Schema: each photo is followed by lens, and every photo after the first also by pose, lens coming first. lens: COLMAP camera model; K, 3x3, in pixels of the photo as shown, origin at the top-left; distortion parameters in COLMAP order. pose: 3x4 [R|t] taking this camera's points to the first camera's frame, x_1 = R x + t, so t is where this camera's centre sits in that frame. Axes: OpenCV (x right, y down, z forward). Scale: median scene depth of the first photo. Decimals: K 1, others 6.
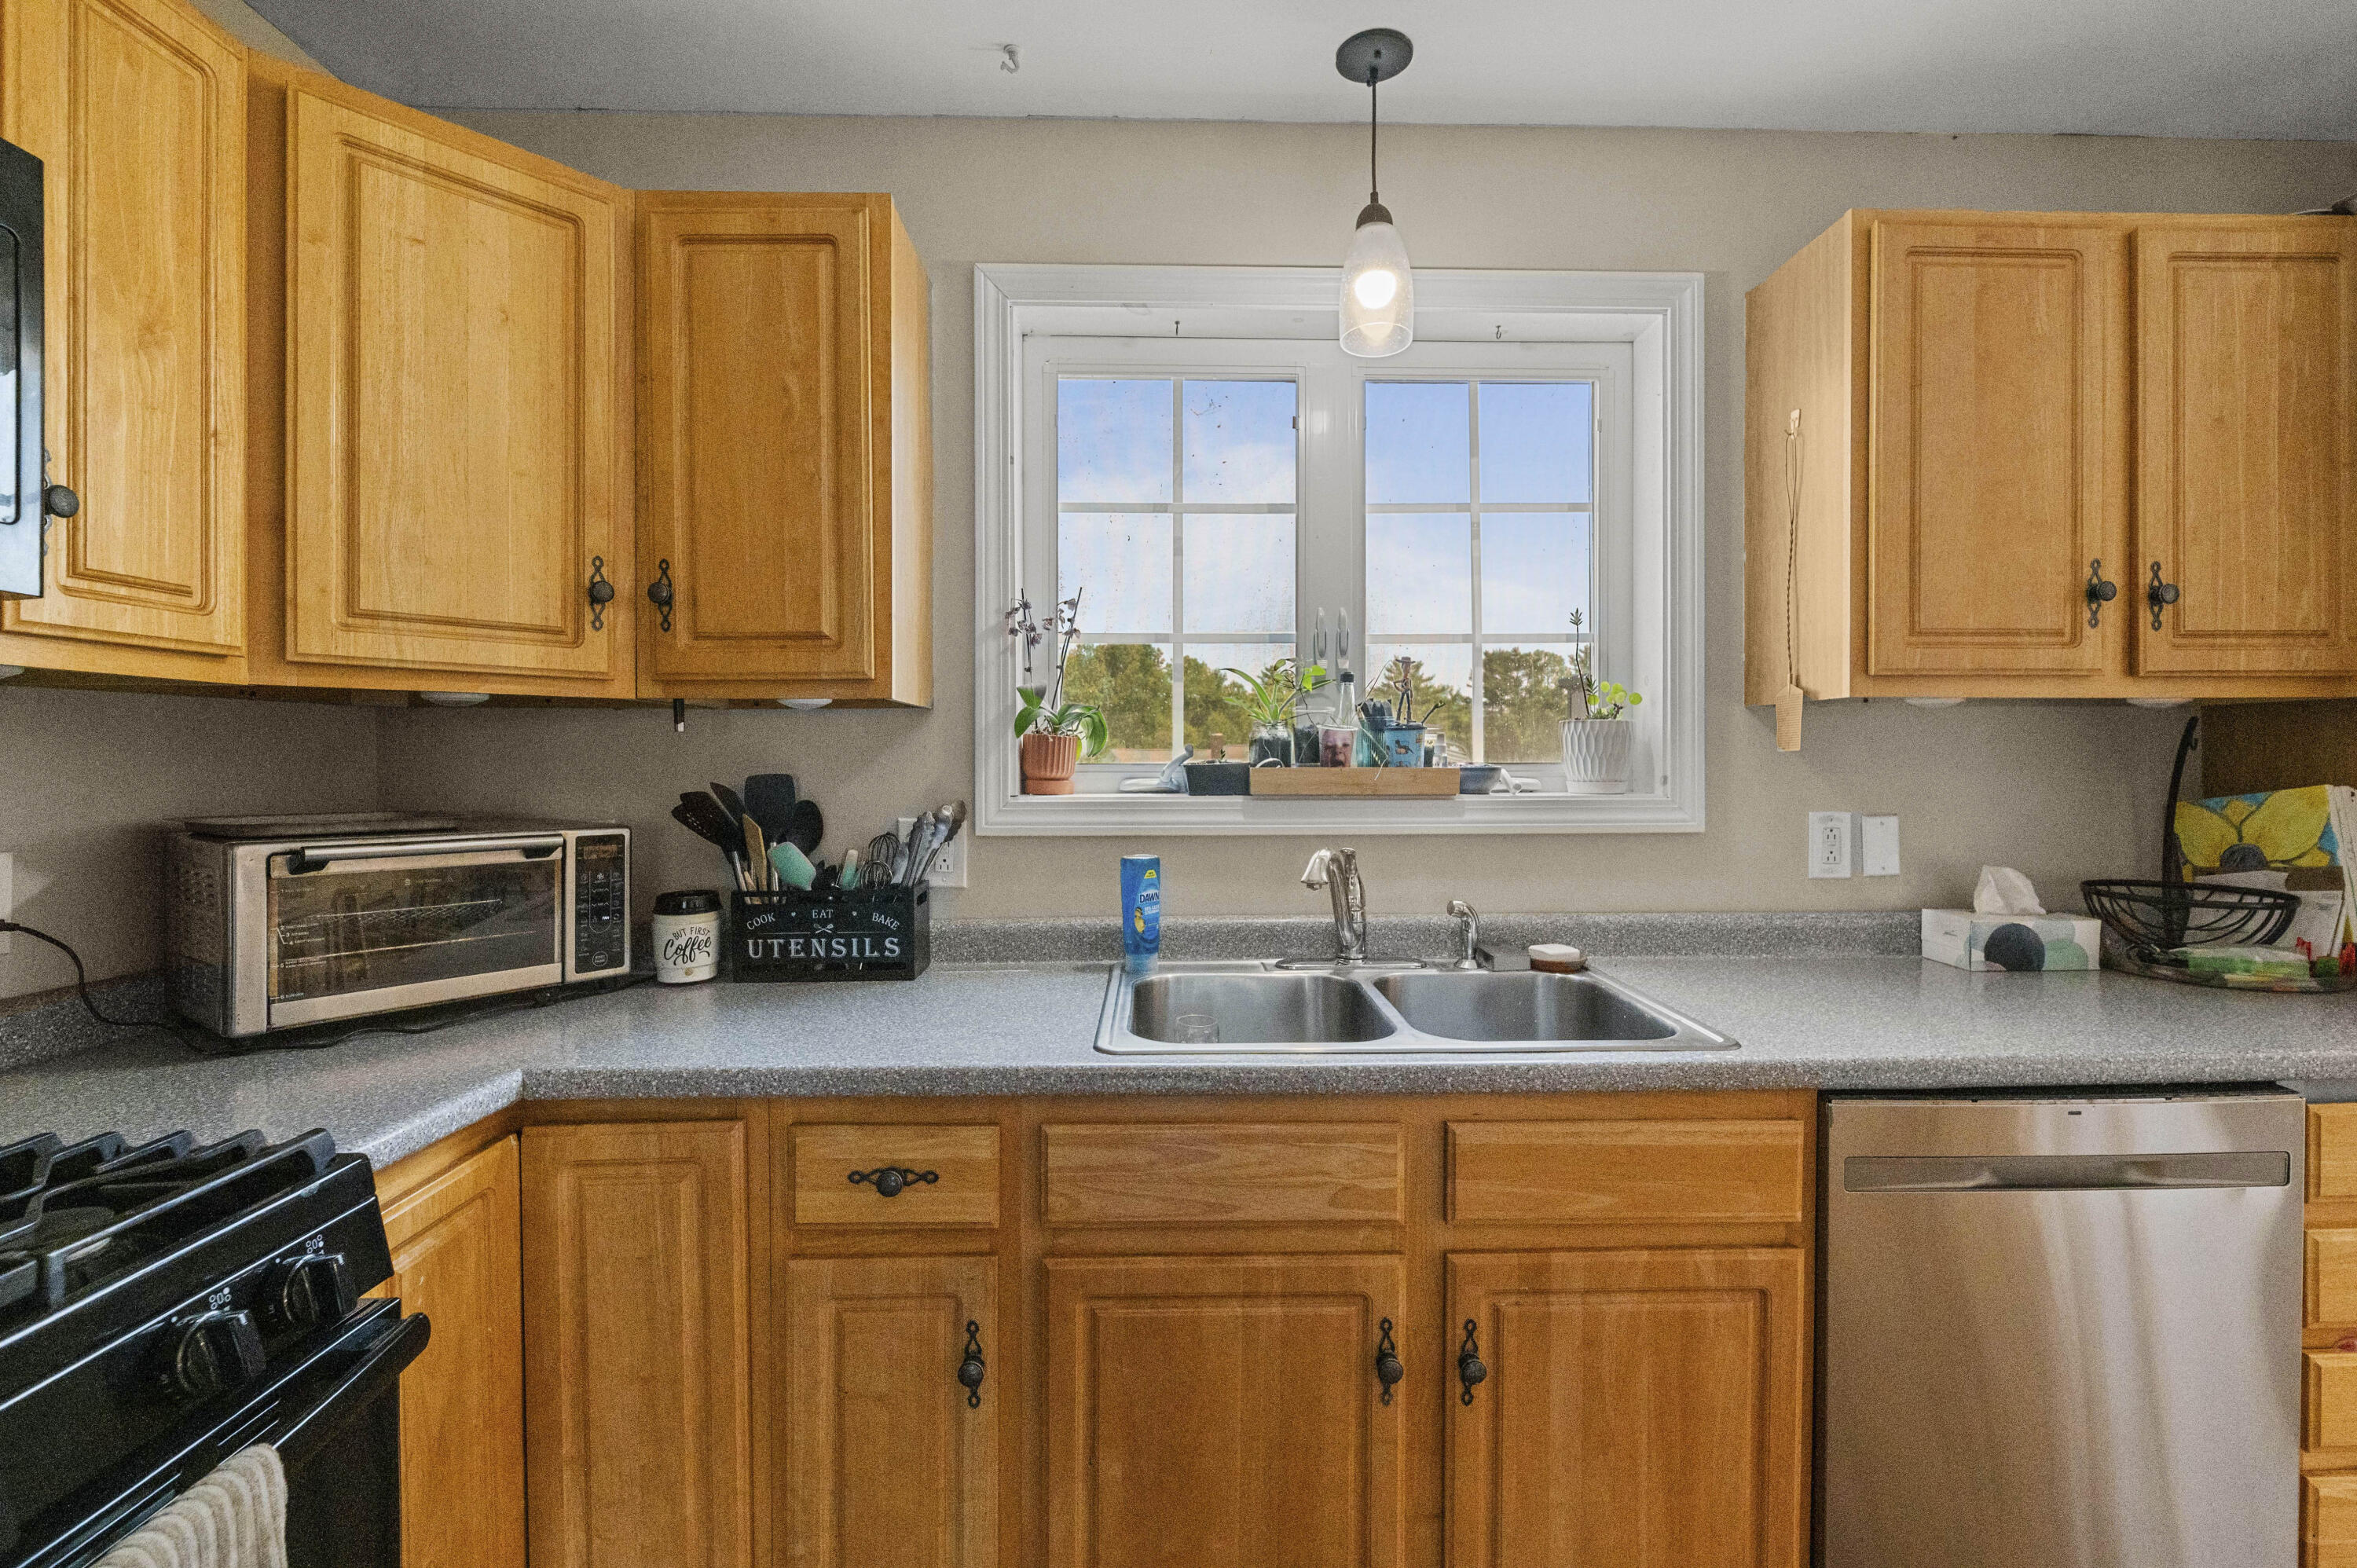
lens RADIAL K [[1056.1, 0, 1192.9], [0, 1056.1, 763.6], [0, 0, 1]] dist [0.000535, -0.000020]
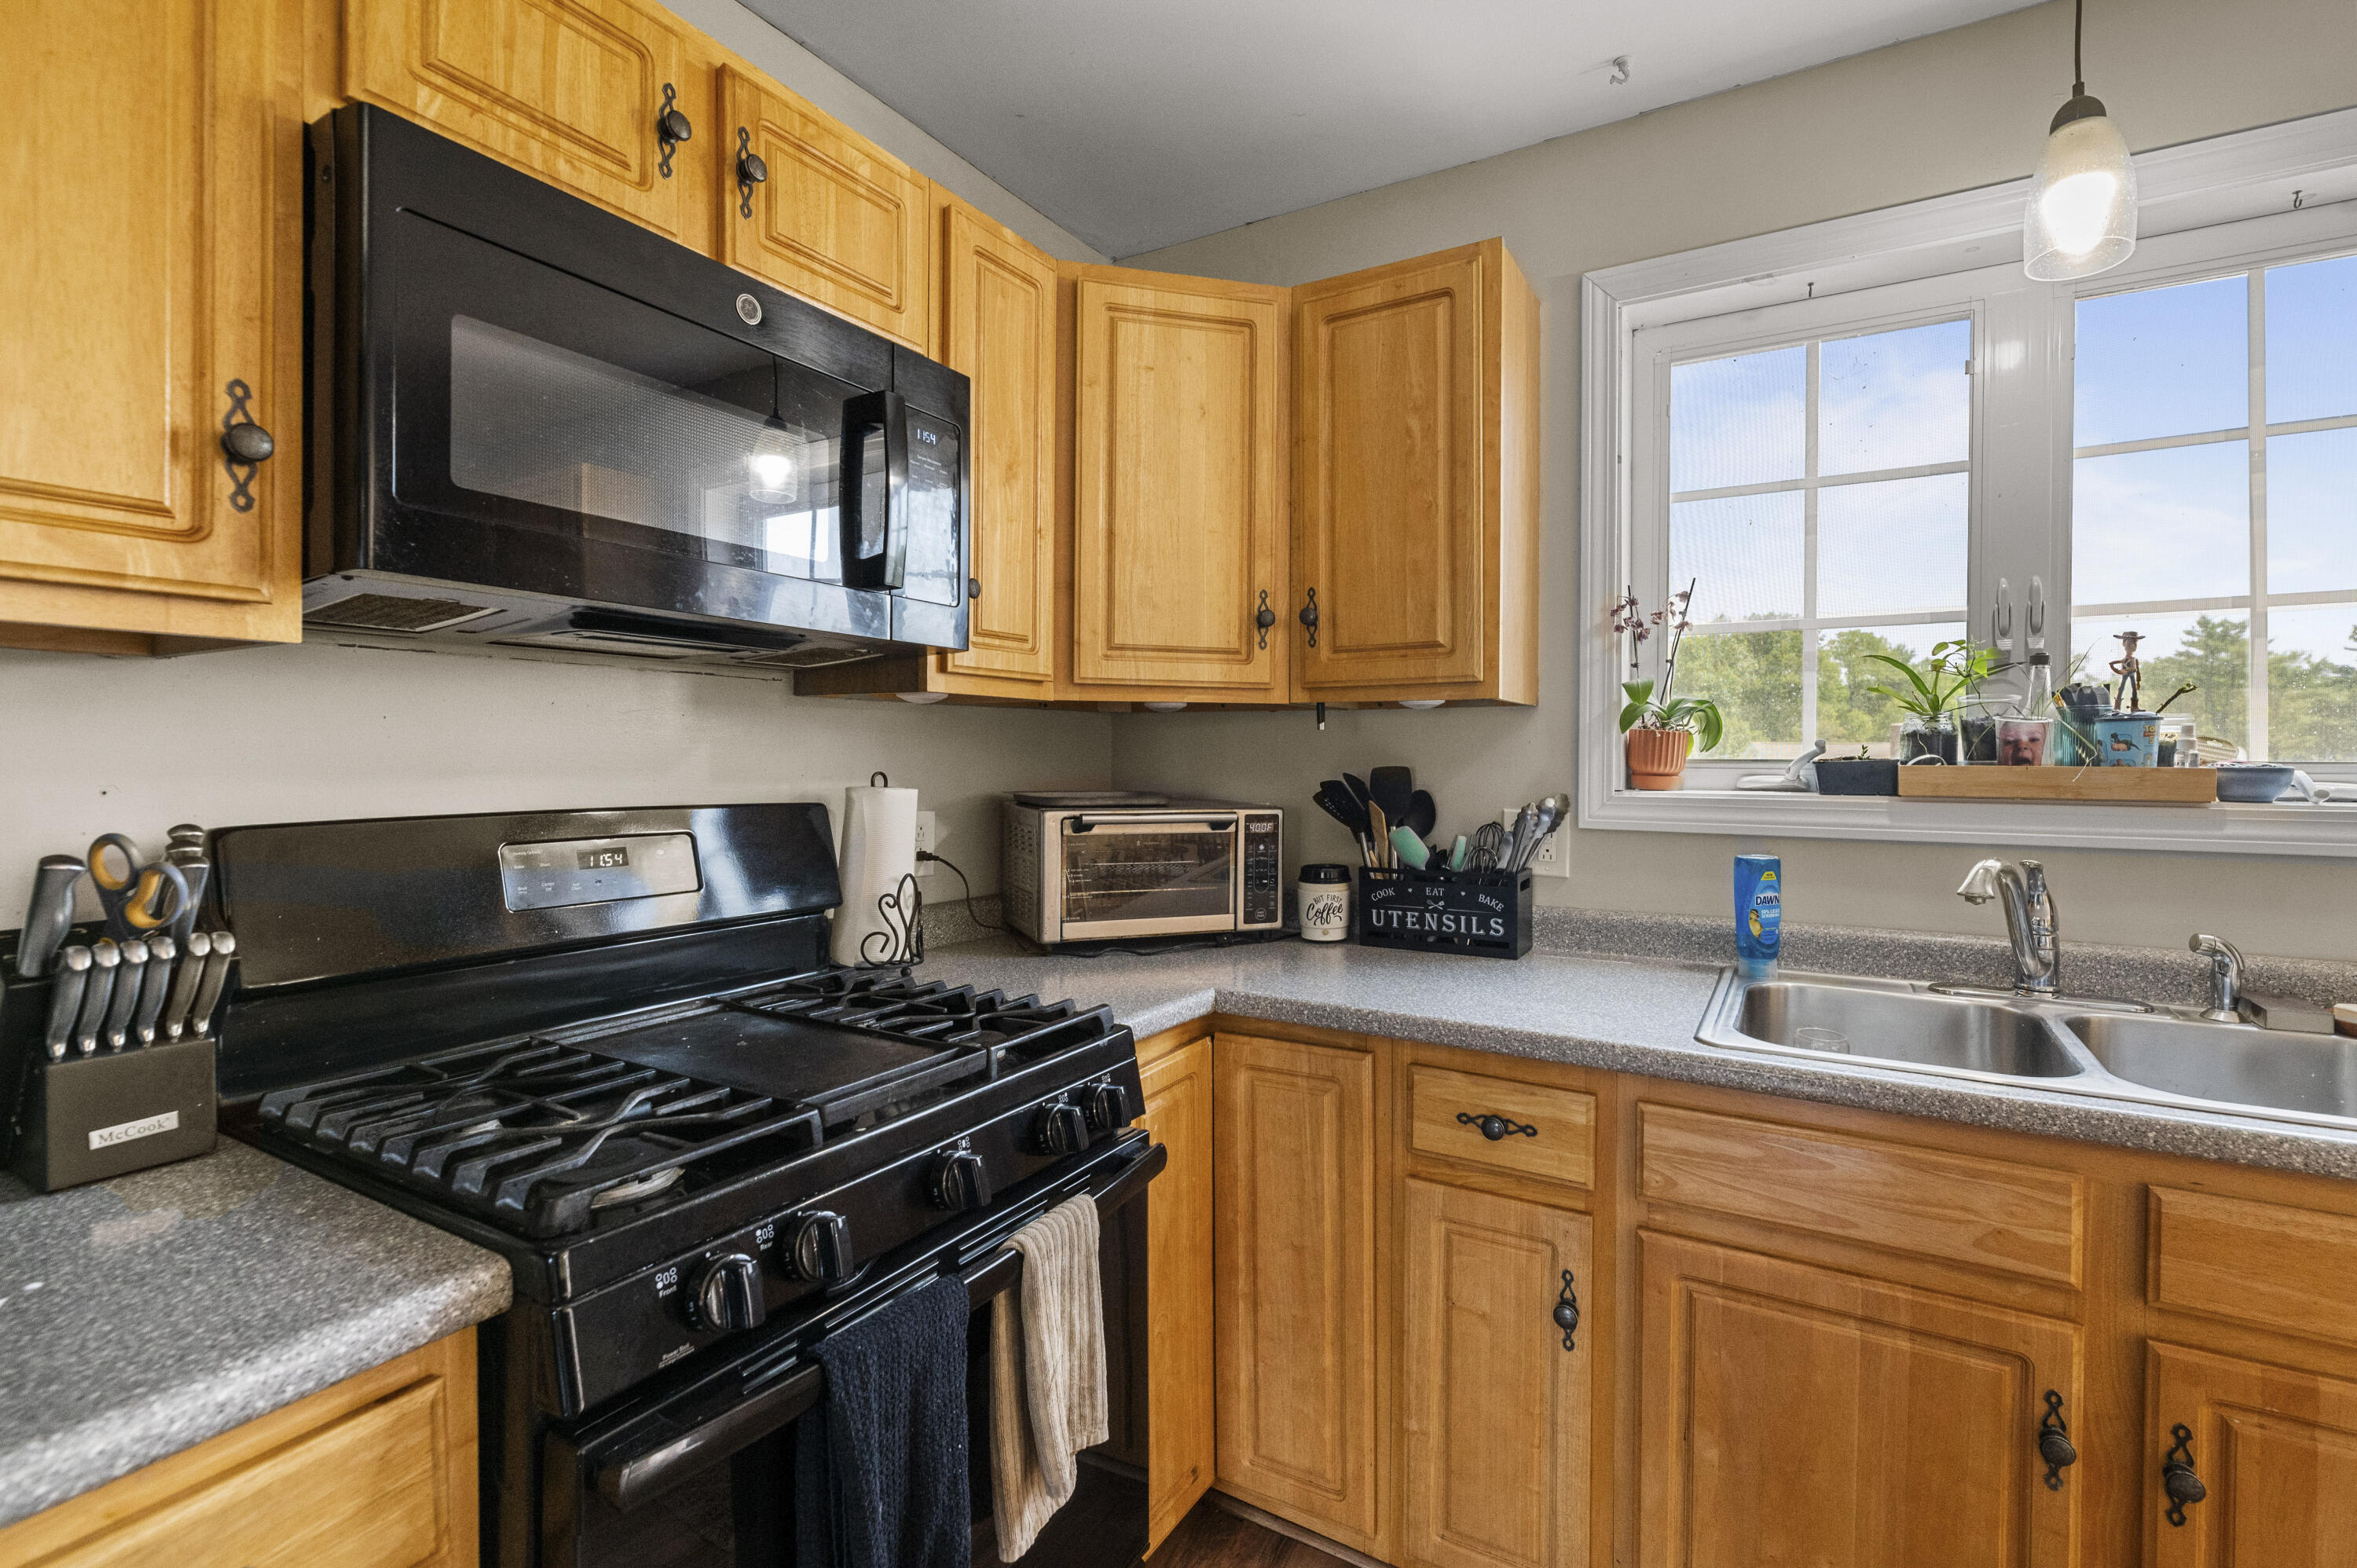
lens RADIAL K [[1056.1, 0, 1187.5], [0, 1056.1, 766.2], [0, 0, 1]] dist [0.000535, -0.000020]
pose [[0.845012, 0.011028, -0.534634, 0.027991], [-0.006595, 0.999926, 0.010203, -0.000478], [0.534707, -0.005096, 0.845022, -0.096616]]
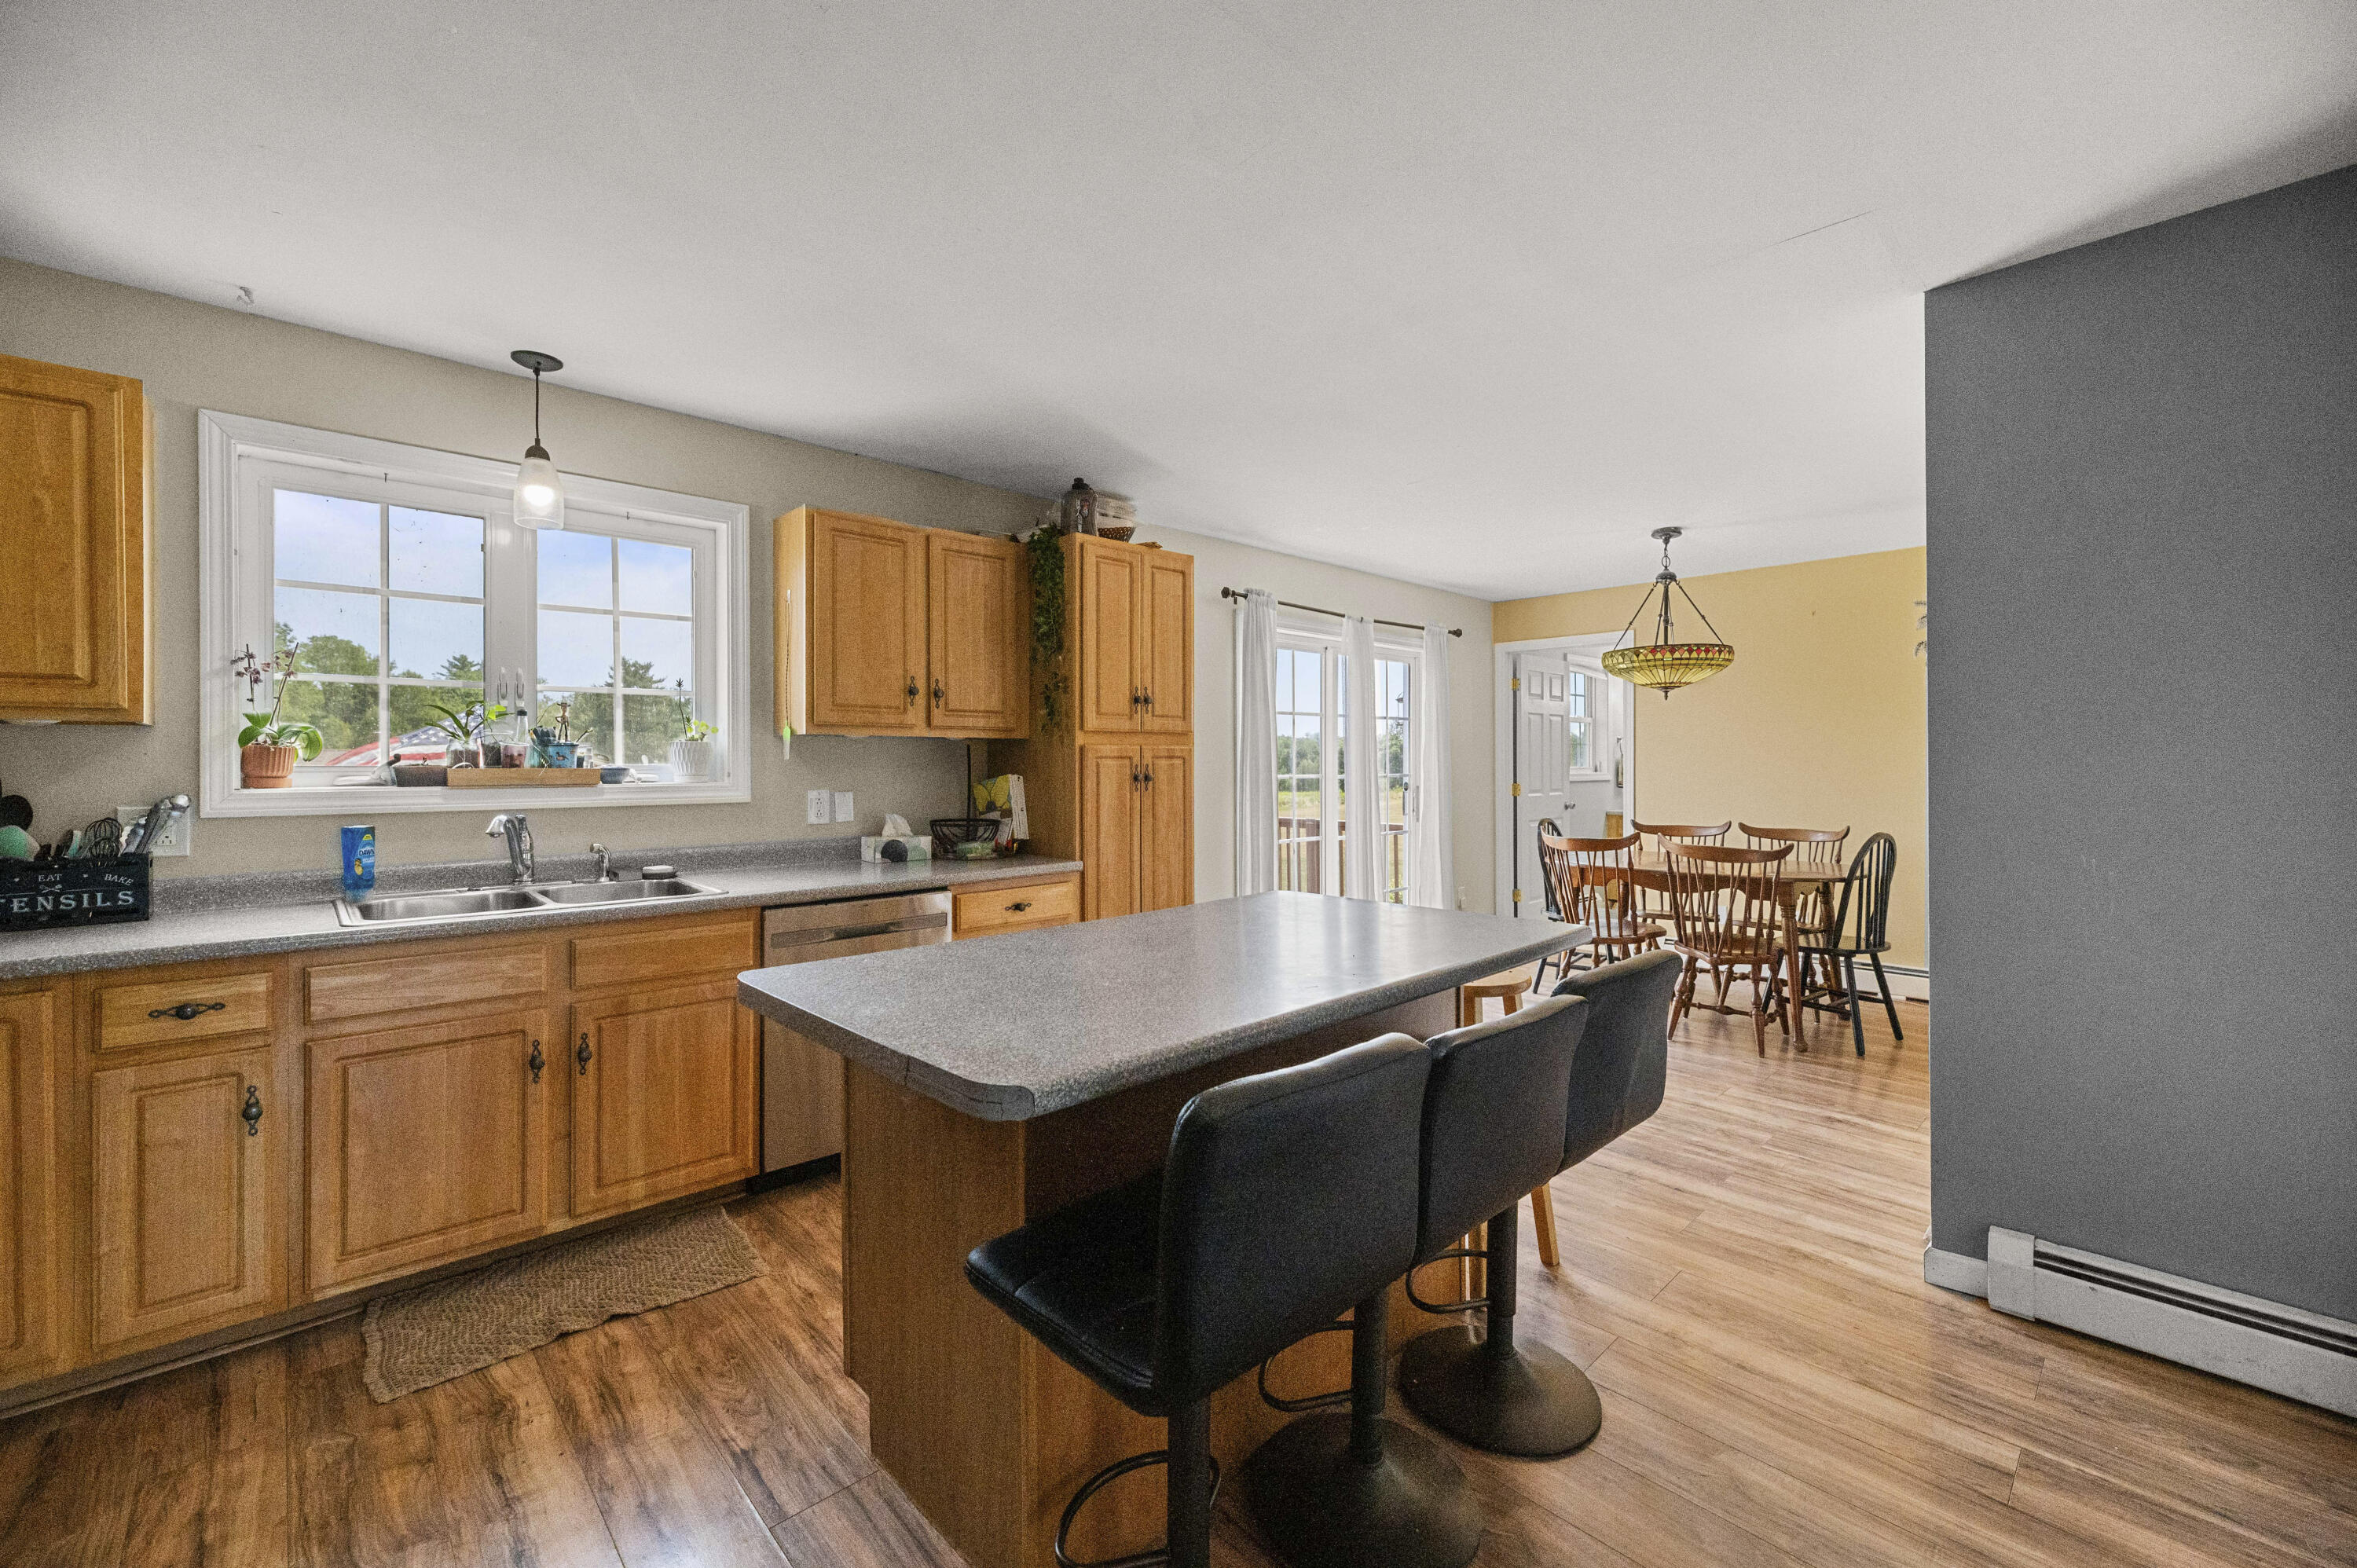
lens RADIAL K [[948.2, 0, 1171.2], [0, 948.2, 762.3], [0, 0, 1]] dist [0.003906, 0.000194]
pose [[0.751670, 0.001443, 0.659538, -0.080789], [0.001656, 0.999990, -0.004075, 0.002009], [-0.659538, 0.004155, 0.751660, -0.911837]]
